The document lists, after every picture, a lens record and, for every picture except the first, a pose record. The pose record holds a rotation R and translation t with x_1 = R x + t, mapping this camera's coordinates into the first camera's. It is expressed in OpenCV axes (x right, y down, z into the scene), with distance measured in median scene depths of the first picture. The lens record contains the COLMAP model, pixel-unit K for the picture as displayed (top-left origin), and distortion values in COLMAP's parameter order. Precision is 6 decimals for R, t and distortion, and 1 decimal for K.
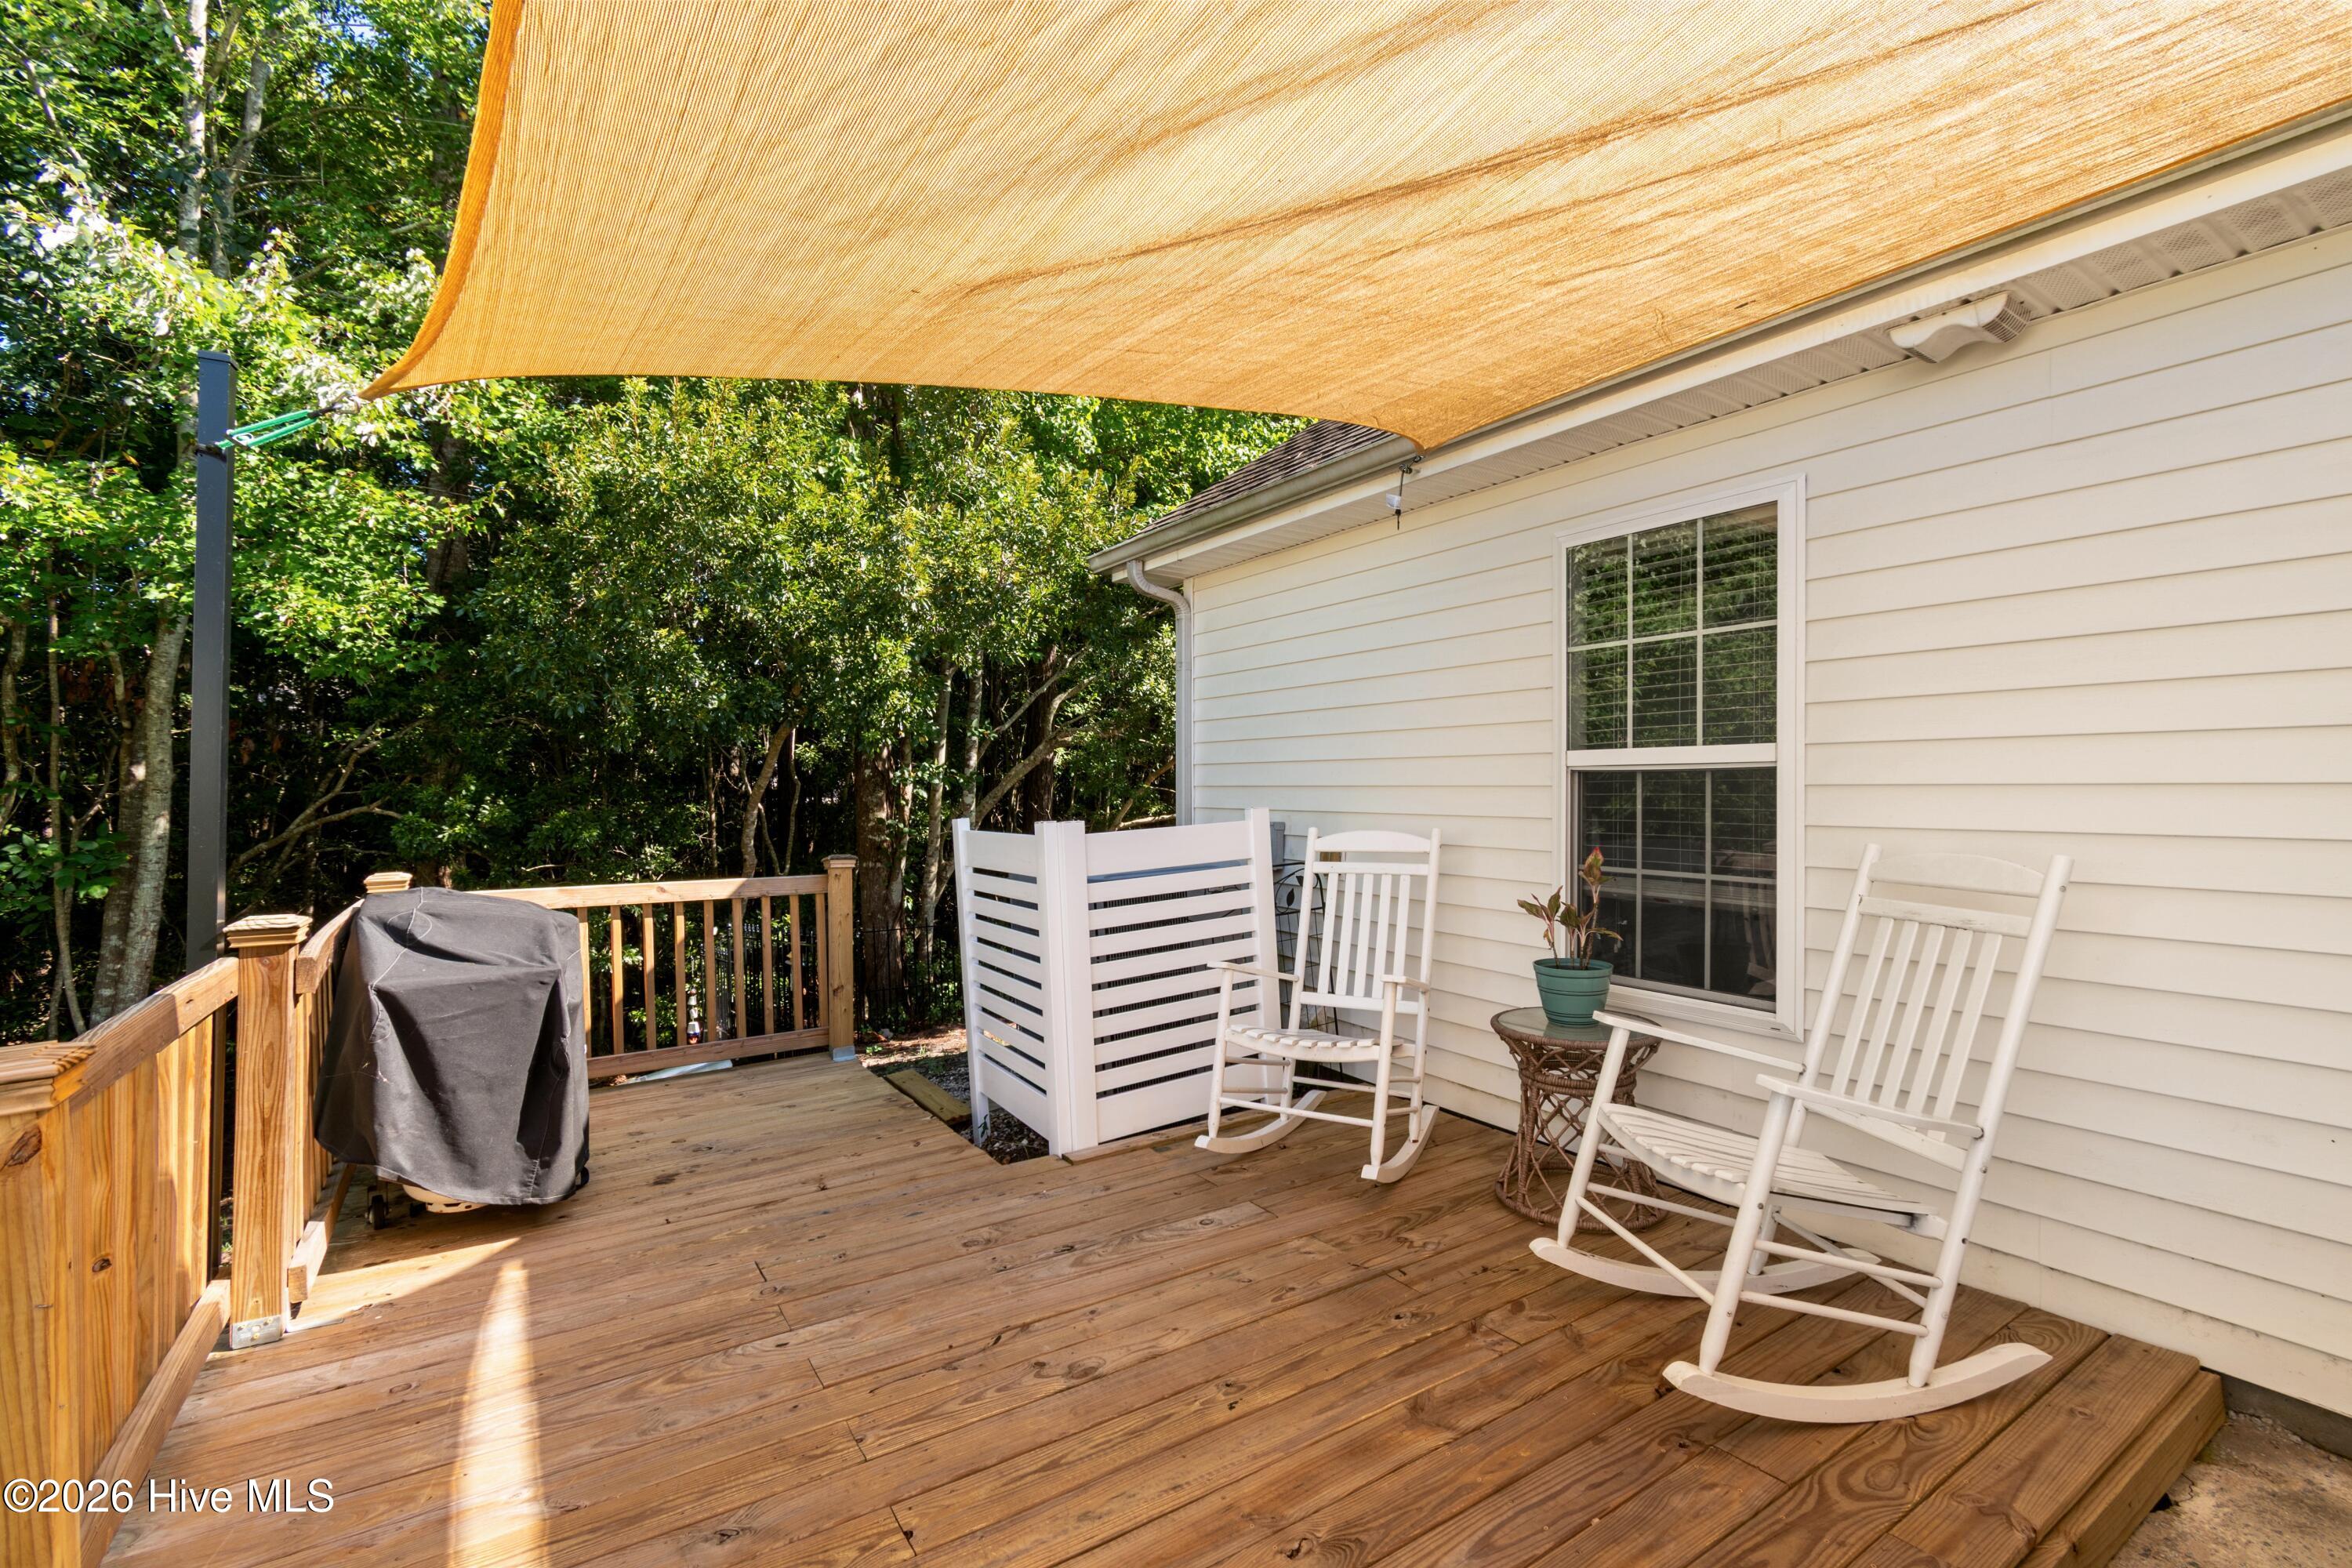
lens RADIAL K [[1045.6, 0, 1181.0], [0, 1045.6, 780.0], [0, 0, 1]] dist [0.004238, -0.001592]
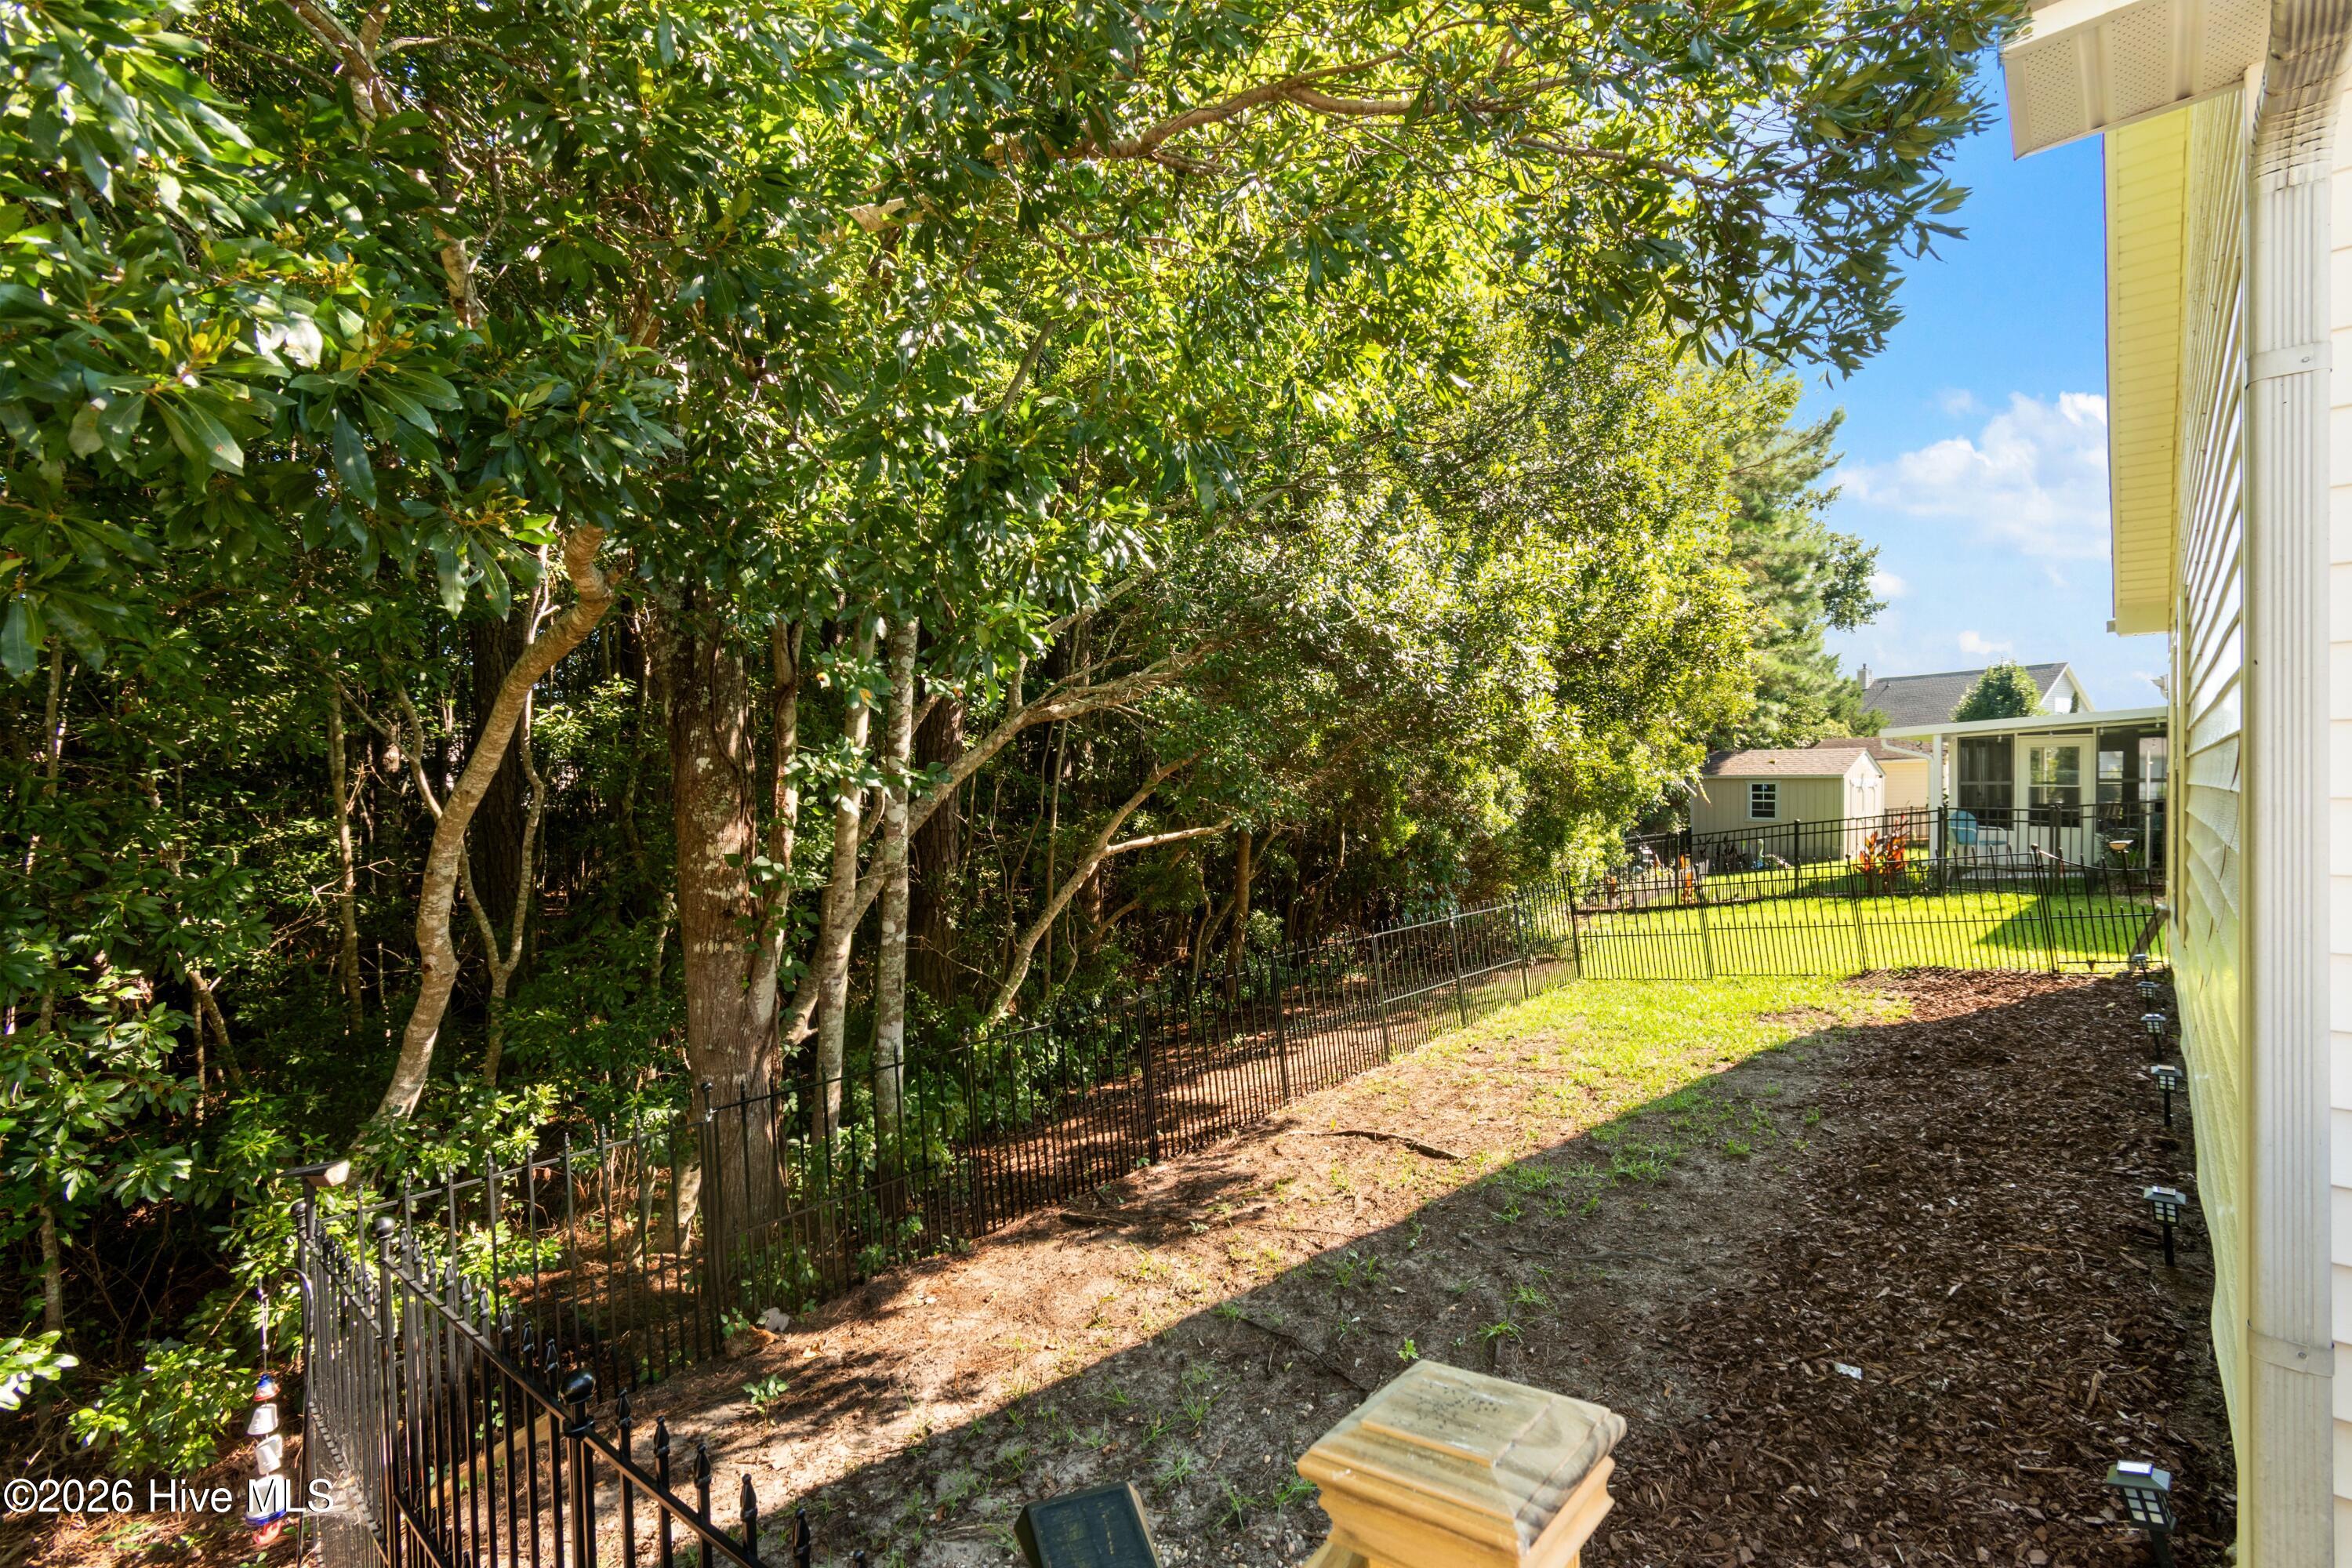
lens RADIAL K [[1045.6, 0, 1180.7], [0, 1045.6, 780.1], [0, 0, 1]] dist [0.004238, -0.001592]
pose [[0.970480, -0.000496, 0.241180, -0.514805], [0.000804, 0.999999, -0.001180, 0.003594], [-0.241179, 0.001339, 0.970480, 1.192403]]
